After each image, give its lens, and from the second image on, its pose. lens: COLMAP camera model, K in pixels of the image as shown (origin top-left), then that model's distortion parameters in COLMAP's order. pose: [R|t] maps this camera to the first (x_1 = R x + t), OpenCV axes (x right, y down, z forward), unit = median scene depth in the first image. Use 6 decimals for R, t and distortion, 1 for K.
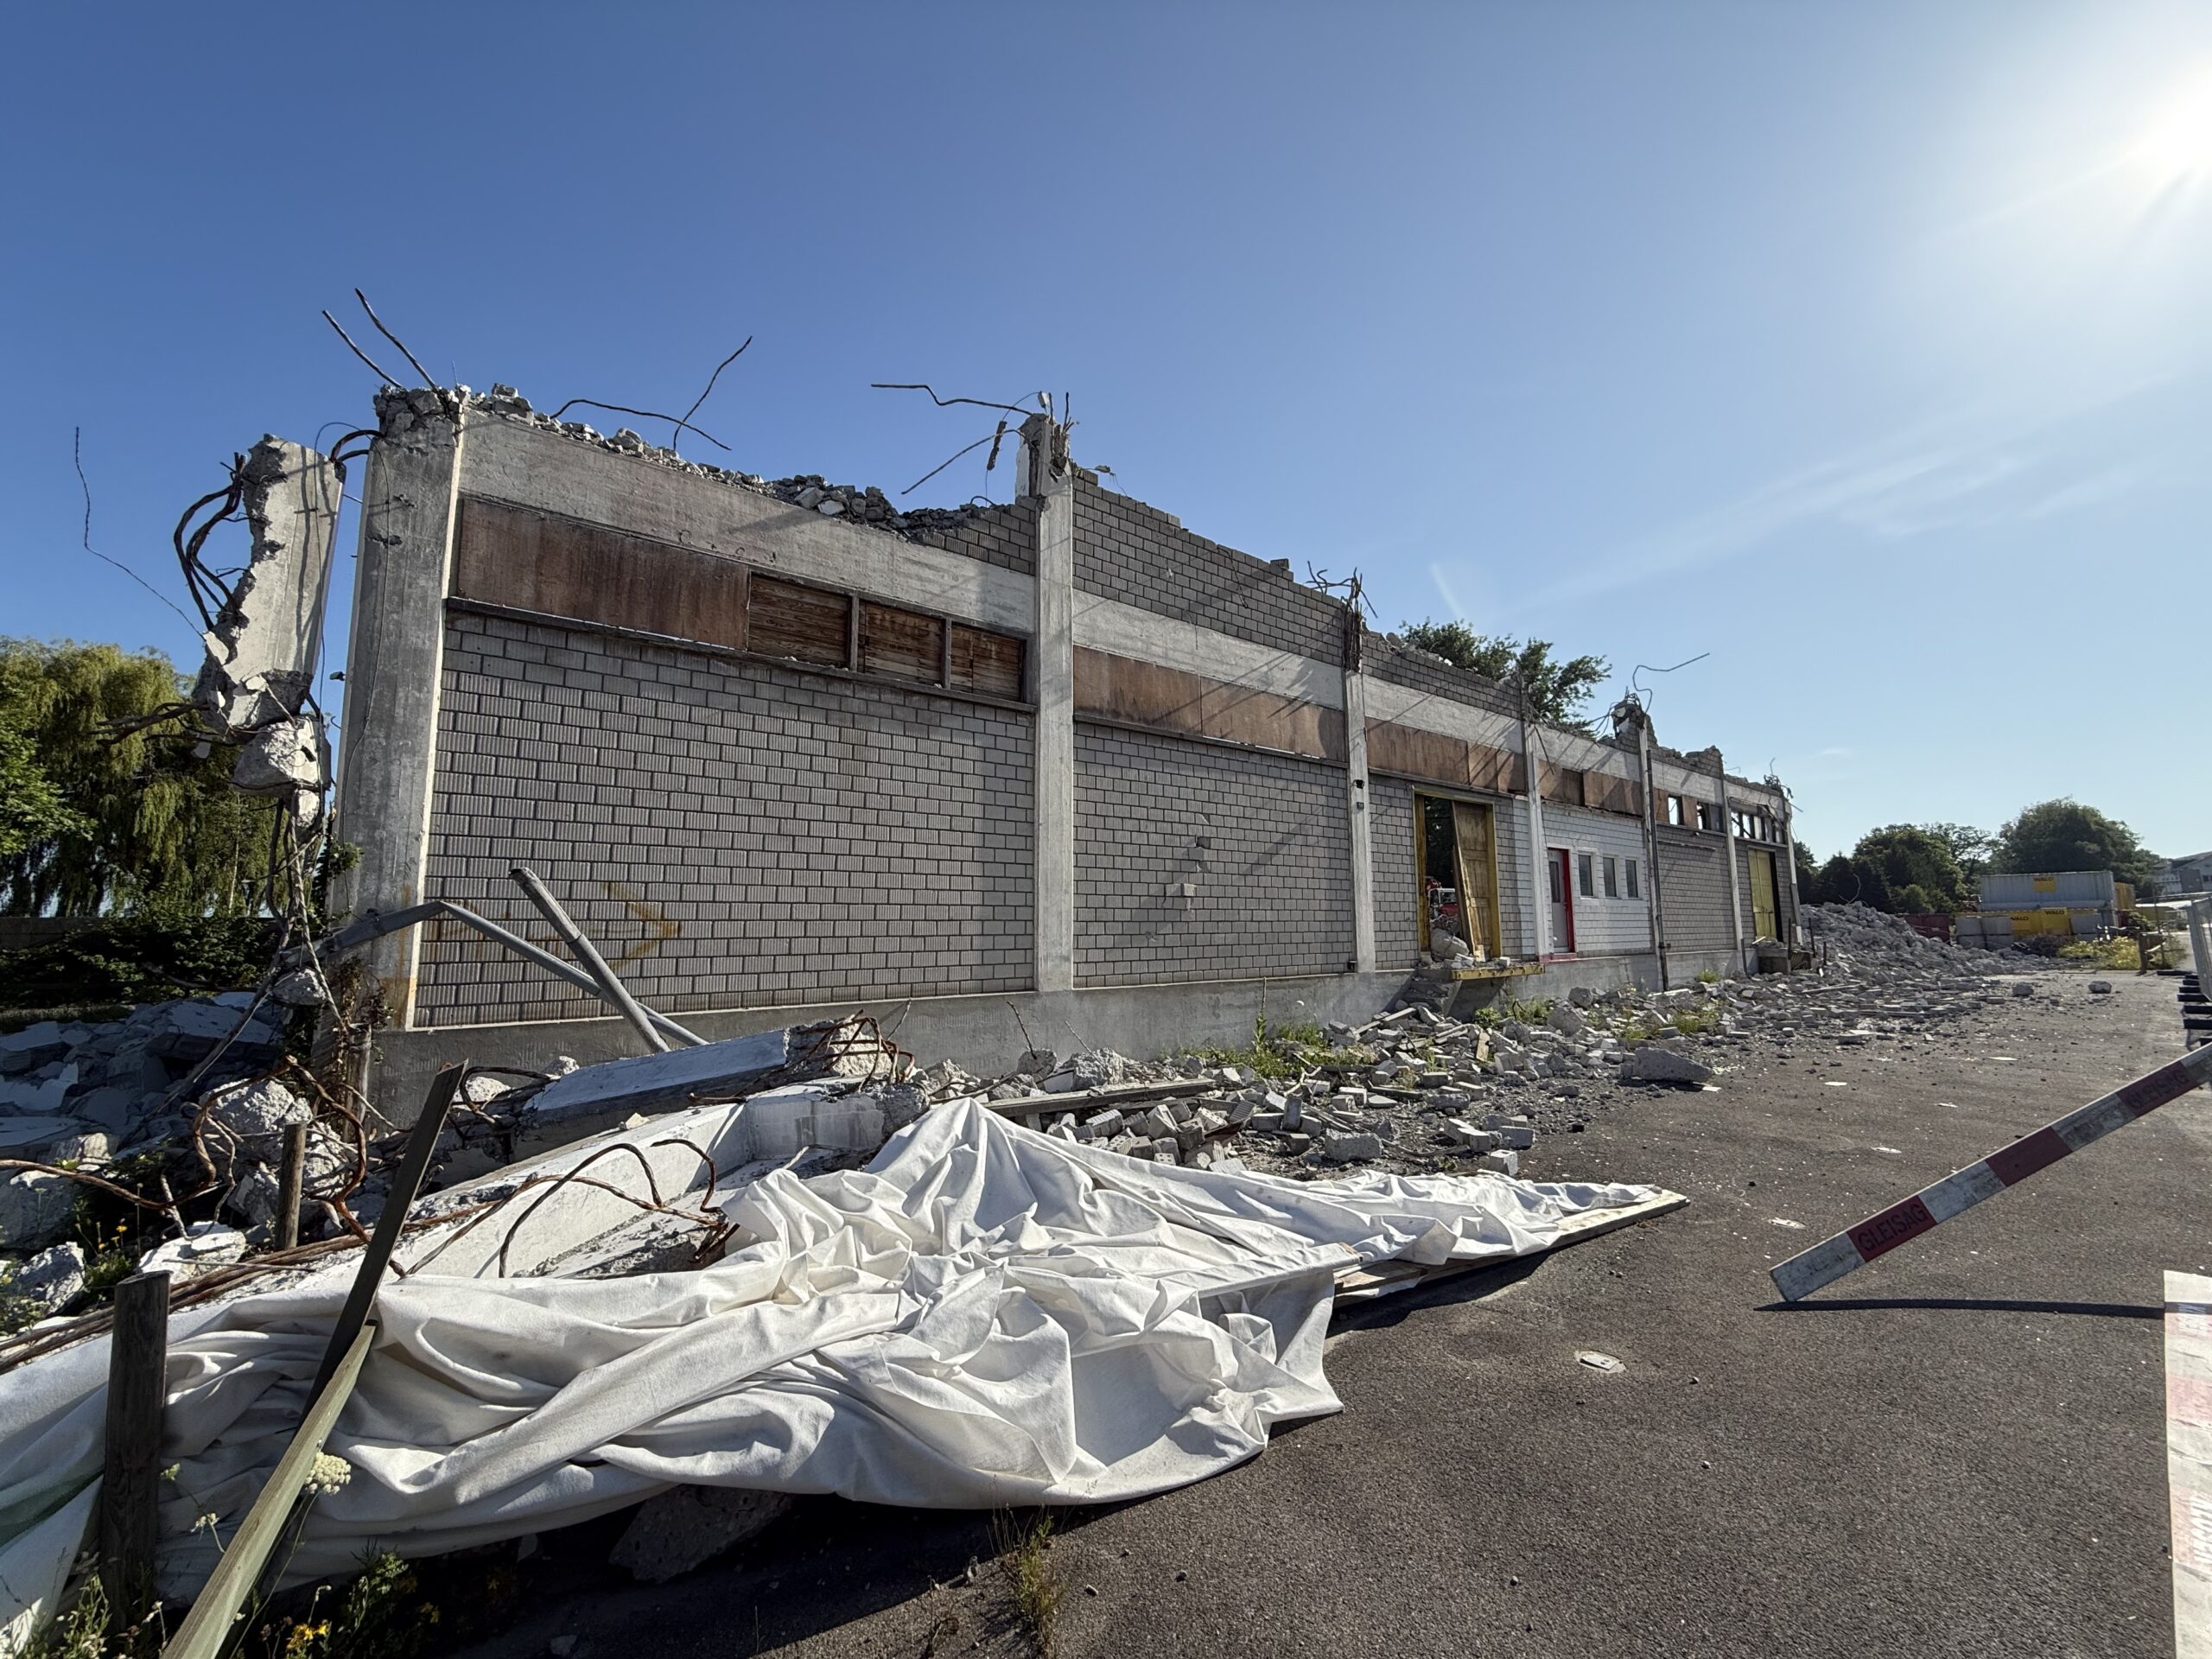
lens RADIAL K [[869.1, 0, 1087.7], [0, 869.1, 839.2], [0, 0, 1]] dist [0.000817, -0.000296]
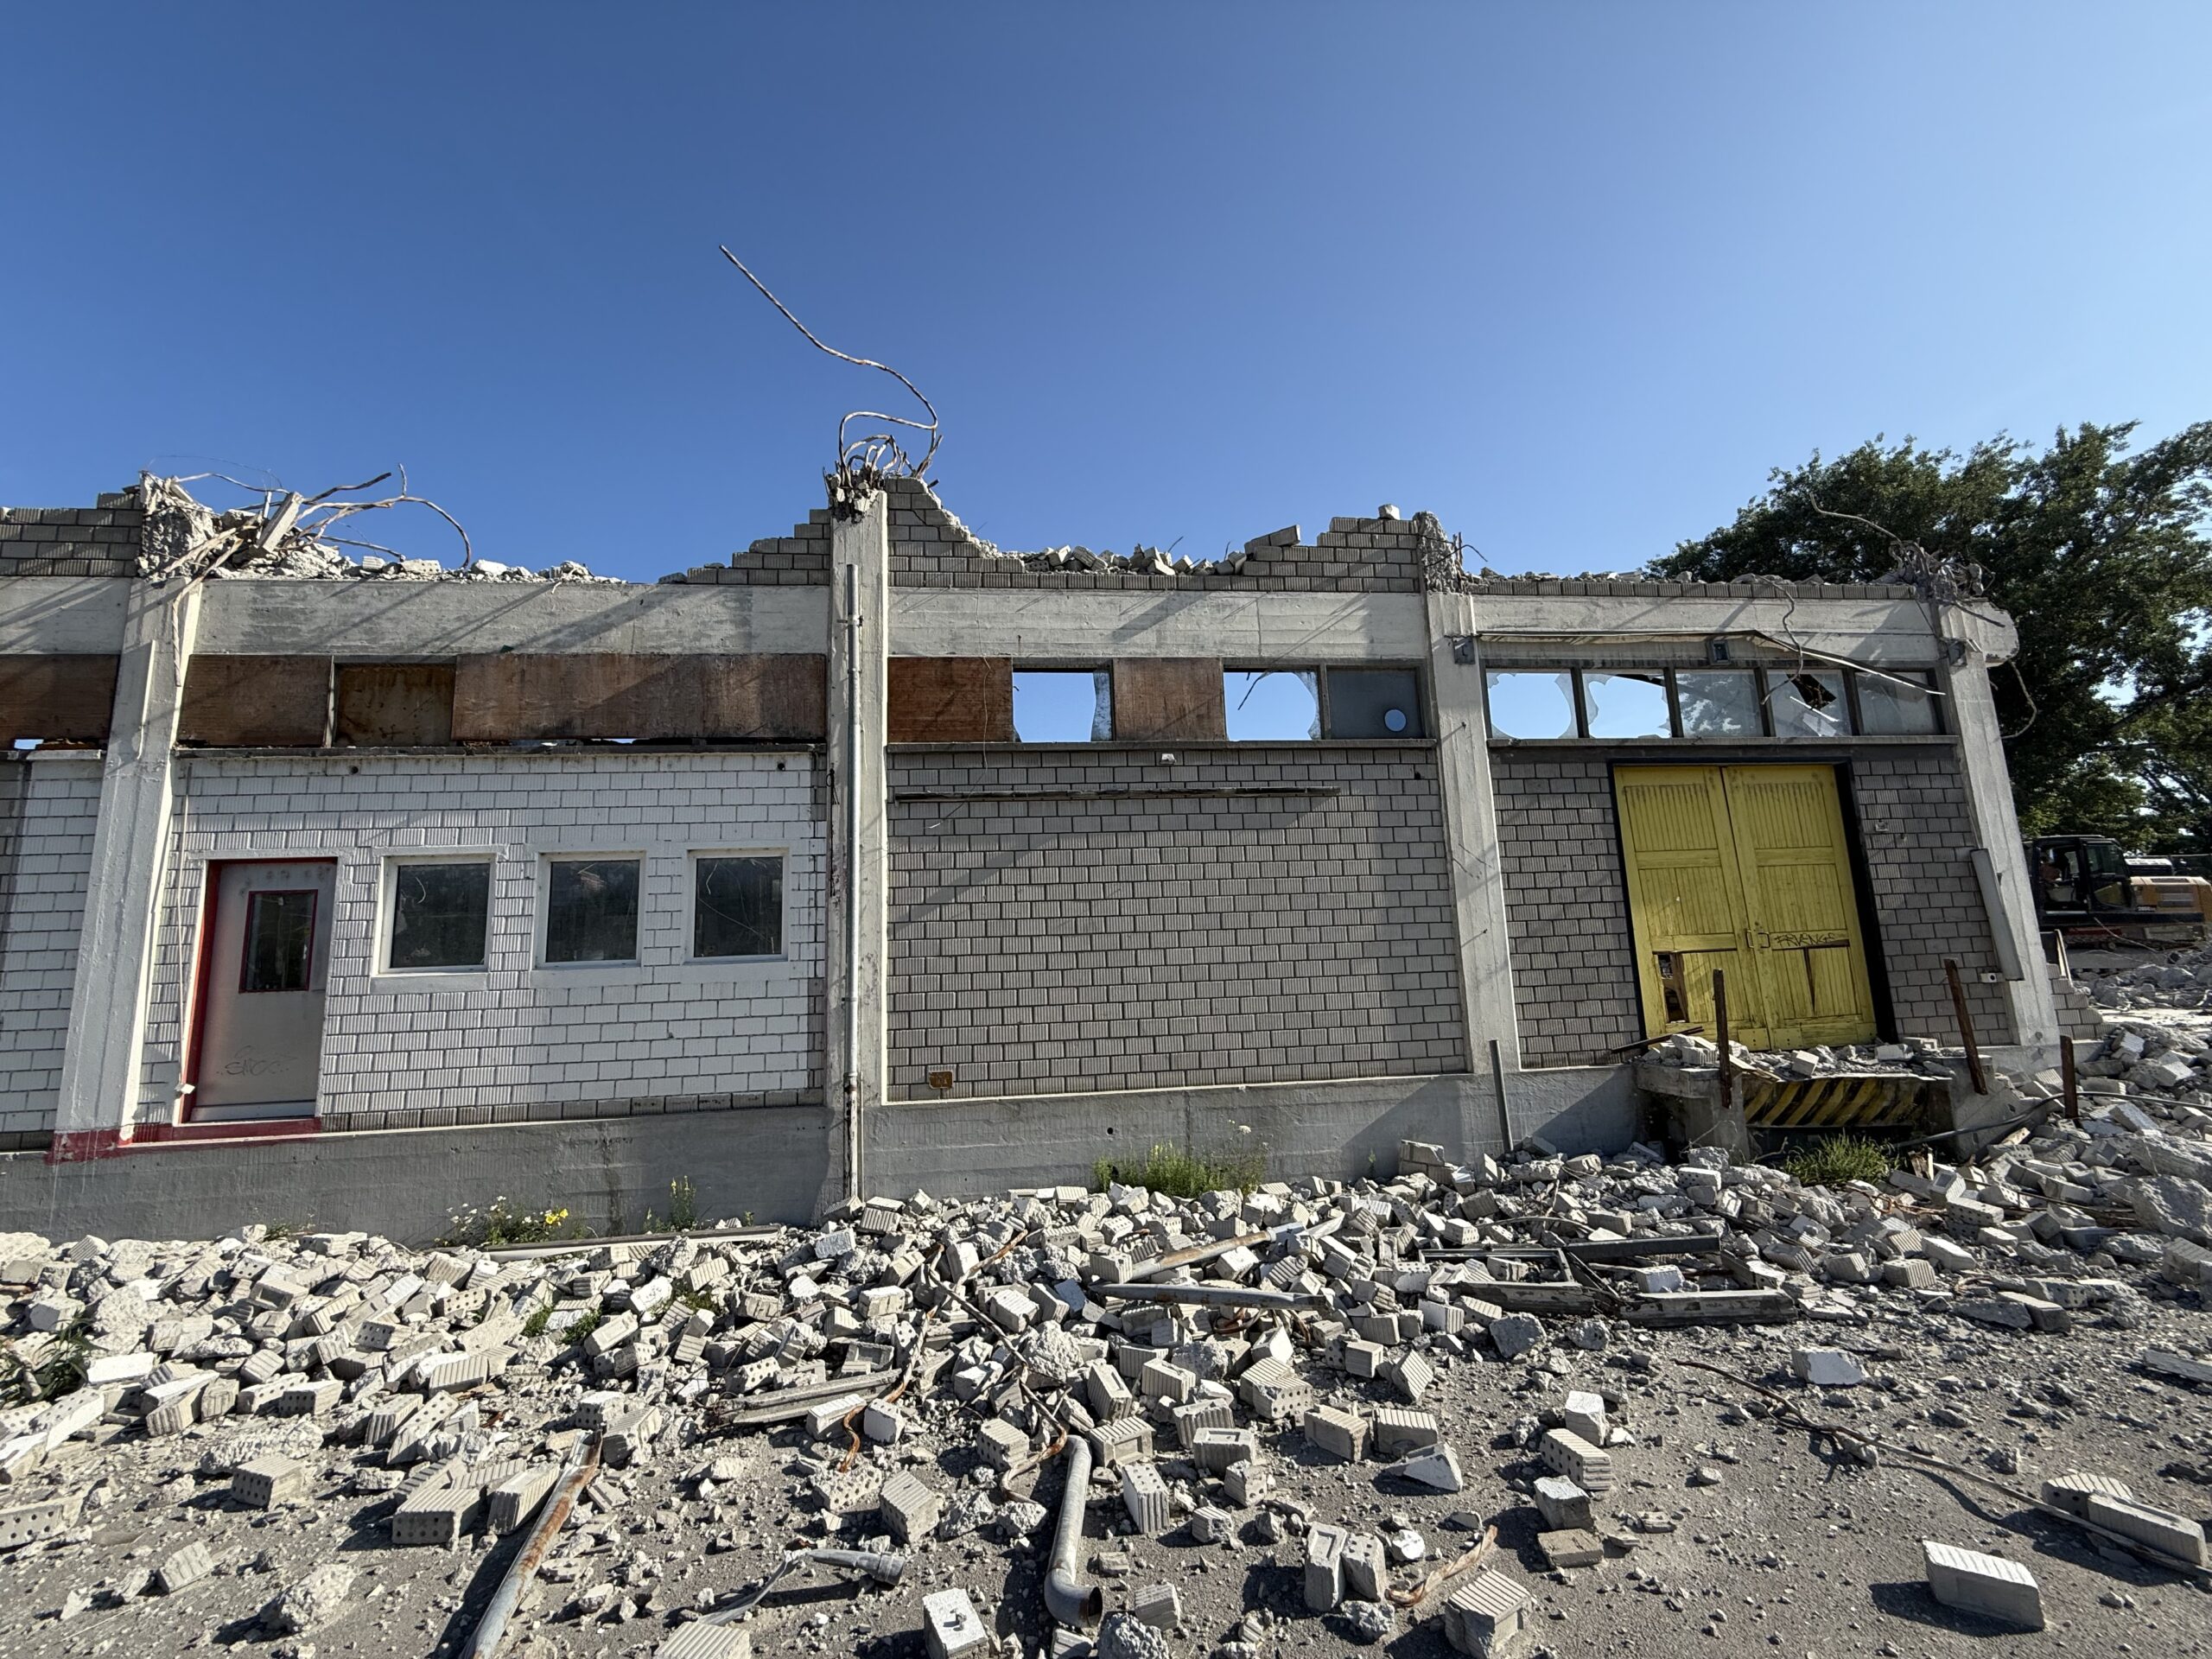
lens RADIAL K [[882.7, 0, 1105.0], [0, 882.7, 888.3], [0, 0, 1]] dist [0.024792, -0.000020]
pose [[0.837607, -0.104361, -0.536213, 0.561746], [0.090636, 0.994527, -0.051982, 0.042778], [0.538703, -0.005060, 0.842481, 0.445683]]
